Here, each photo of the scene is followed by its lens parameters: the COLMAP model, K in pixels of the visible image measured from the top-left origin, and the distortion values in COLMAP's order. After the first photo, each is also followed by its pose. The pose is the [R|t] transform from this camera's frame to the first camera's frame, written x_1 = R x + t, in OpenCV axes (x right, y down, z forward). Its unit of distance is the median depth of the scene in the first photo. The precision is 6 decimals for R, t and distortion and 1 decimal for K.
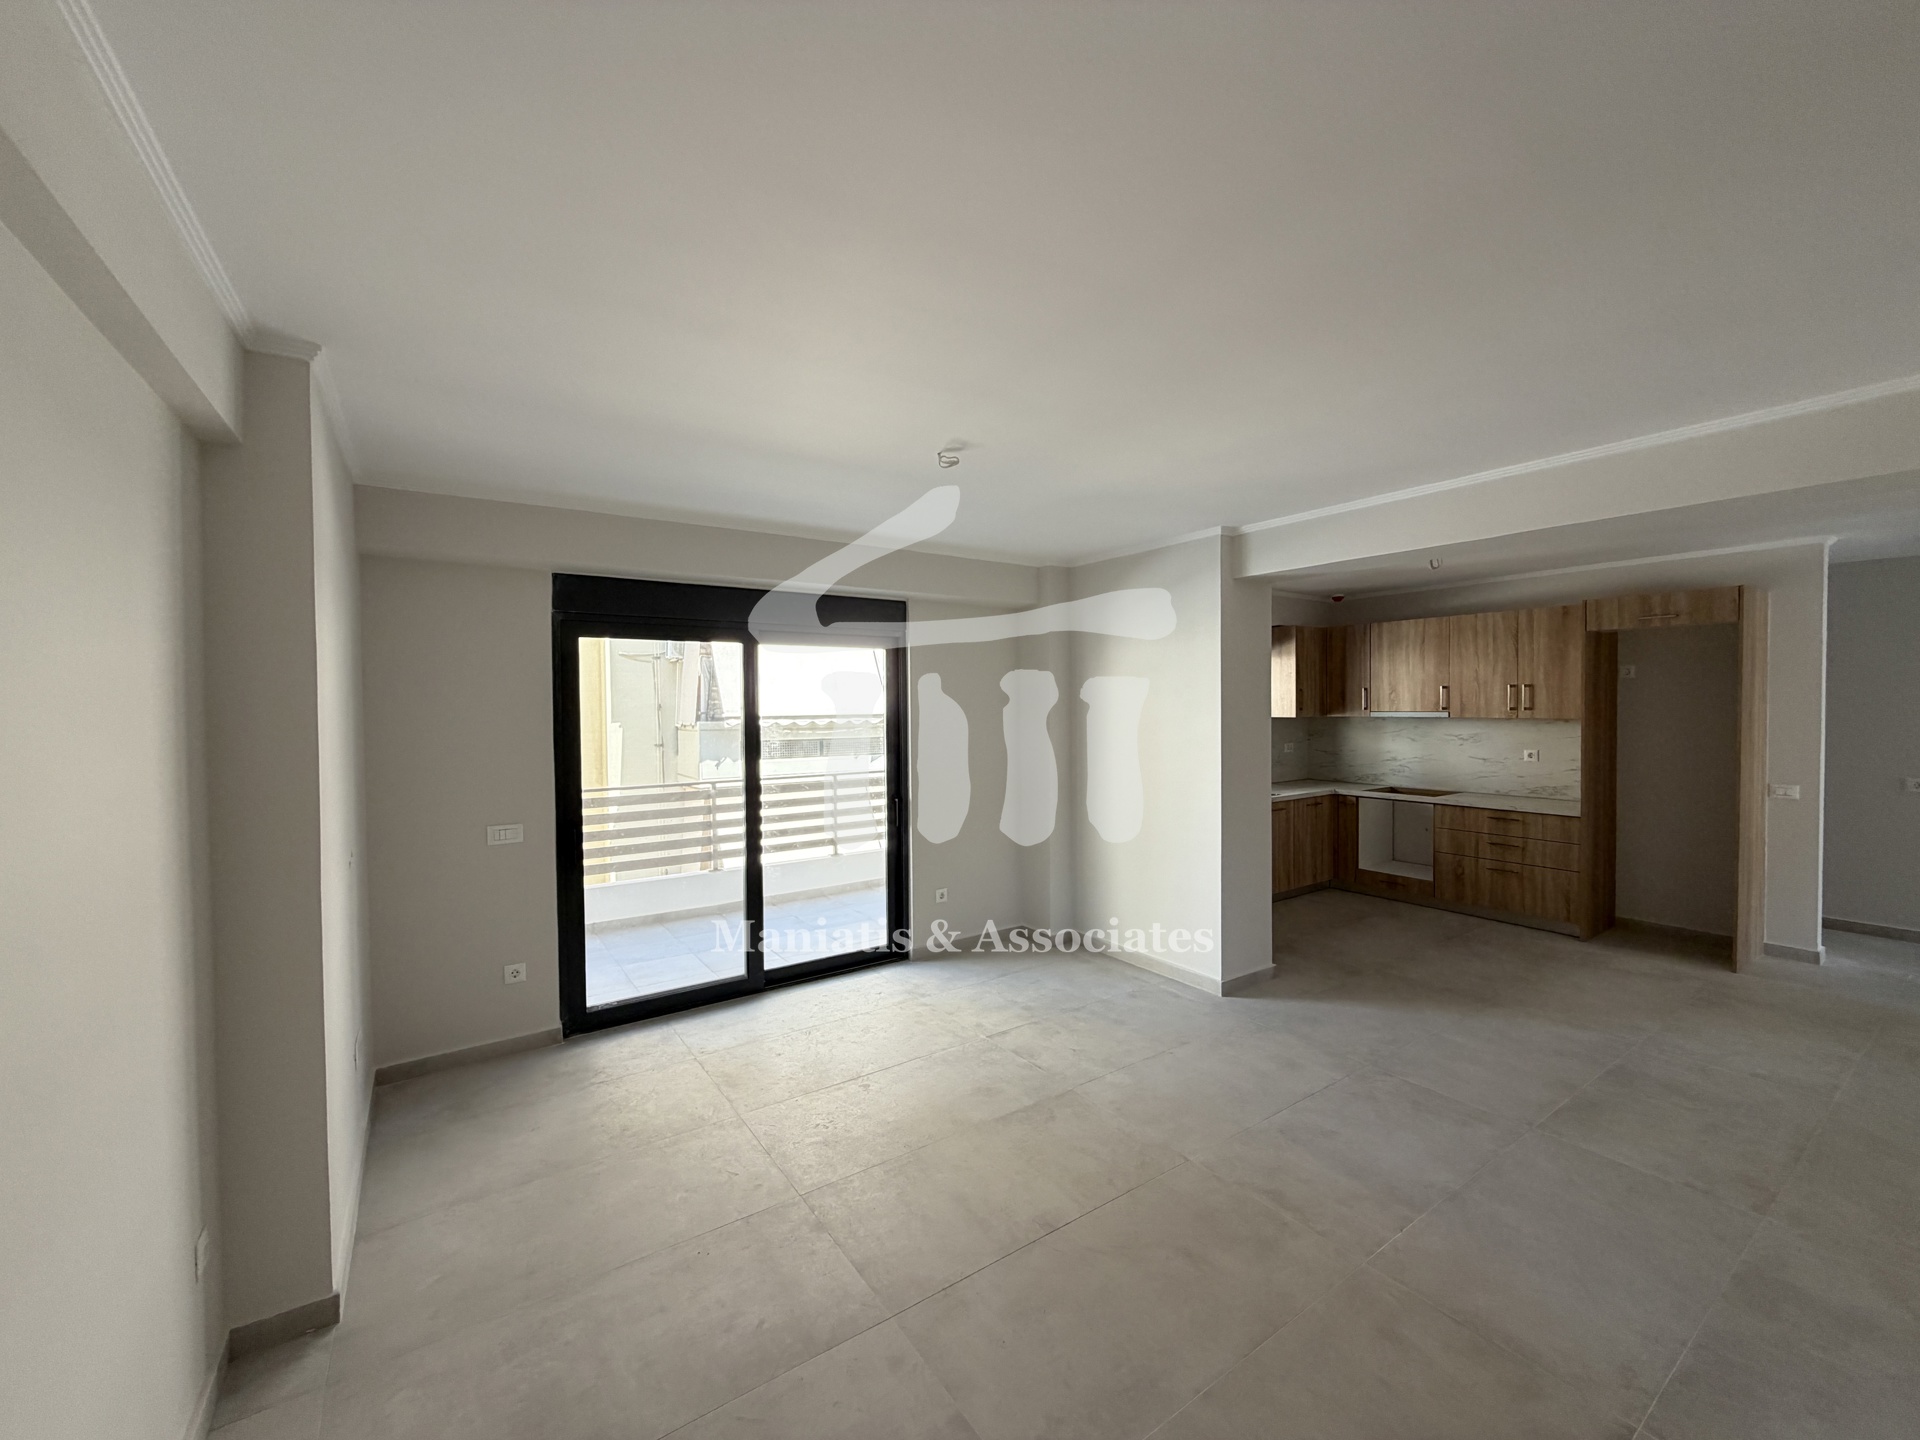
lens RADIAL K [[765.1, 0, 954.4], [0, 765.1, 719.2], [0, 0, 1]] dist [-0.000427, 0.000352]
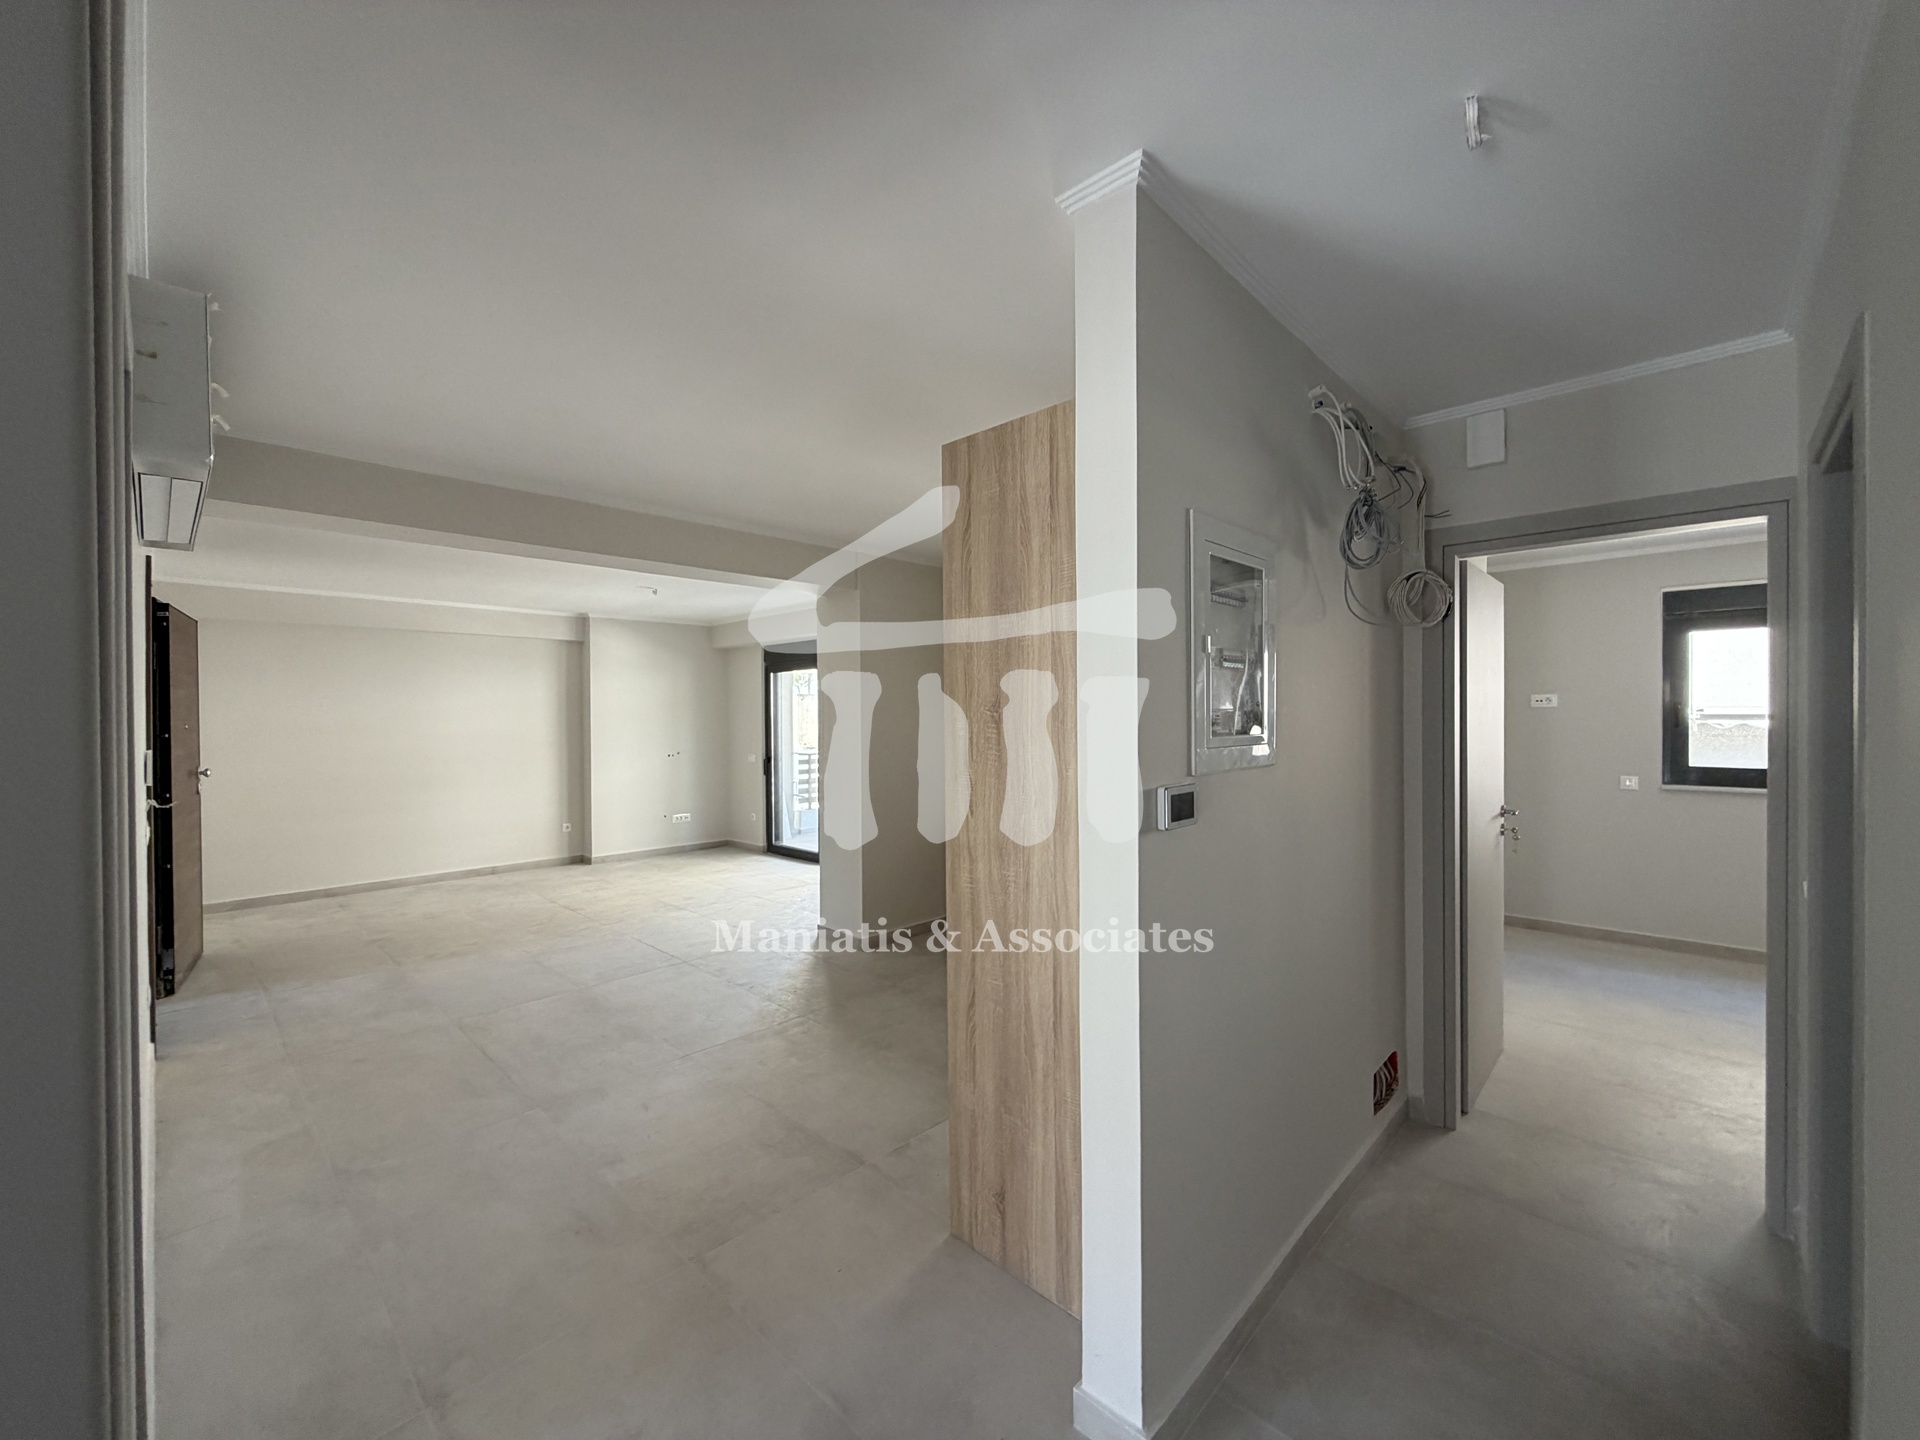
lens RADIAL K [[765.1, 0, 957.6], [0, 765.1, 715.5], [0, 0, 1]] dist [-0.000427, 0.000352]
pose [[0.209748, 0.009463, -0.977710, 1.386467], [-0.013315, 0.999888, 0.006821, -0.004079], [0.977665, 0.011588, 0.209850, 0.826434]]
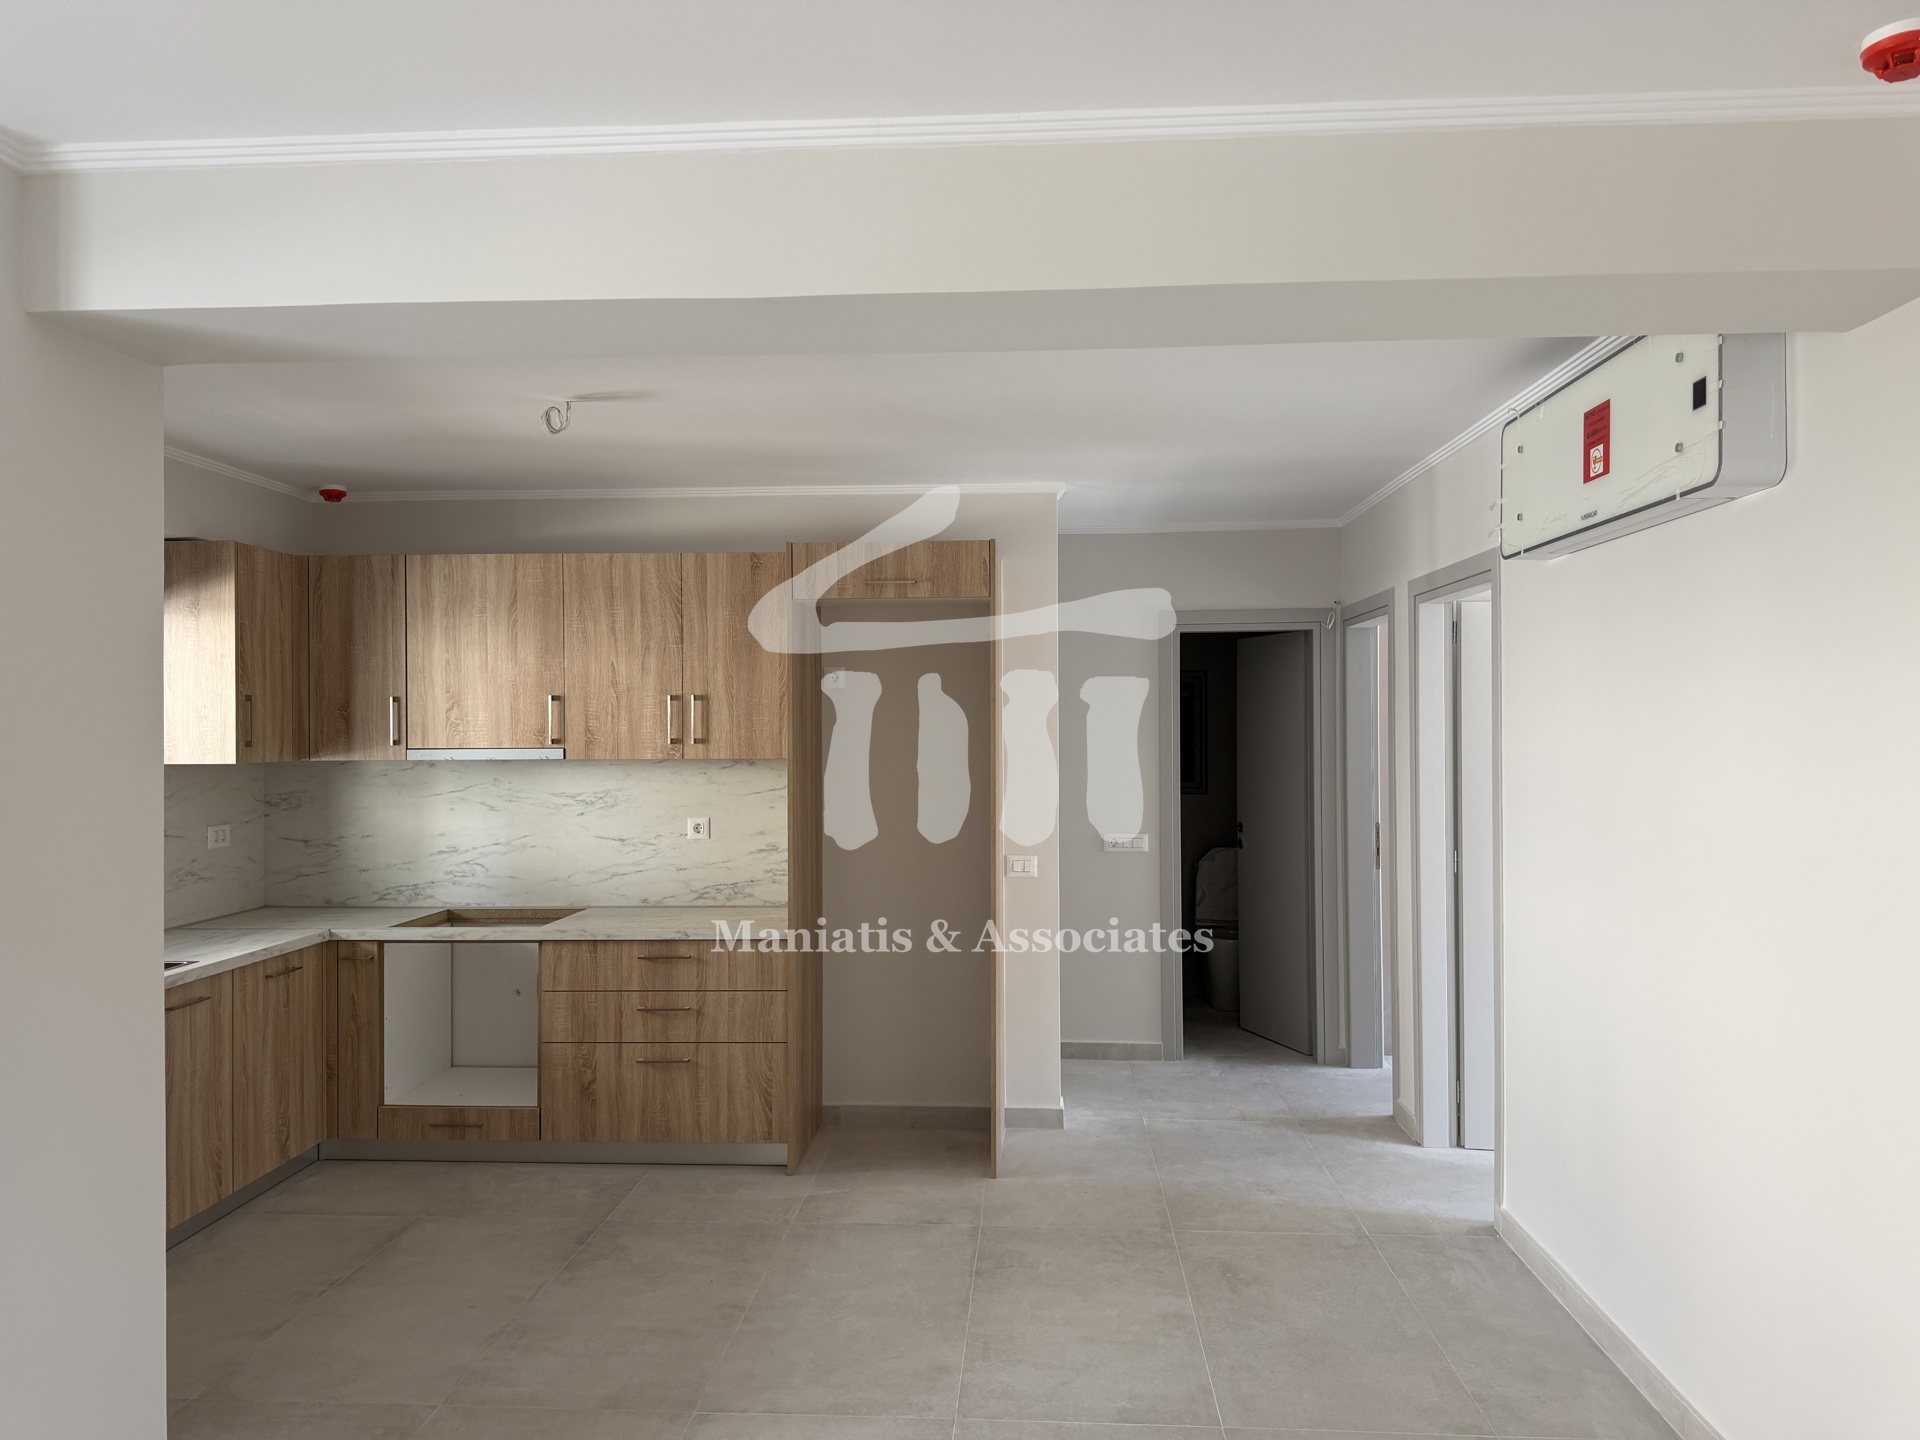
lens RADIAL K [[1345.7, 0, 961.2], [0, 1345.7, 723.9], [0, 0, 1]] dist [0.064089, -0.080297]
pose [[0.612838, 0.009198, 0.790155, 0.145251], [0.014881, 0.999621, -0.023178, -0.001478], [-0.790069, 0.025963, 0.612468, 0.329530]]
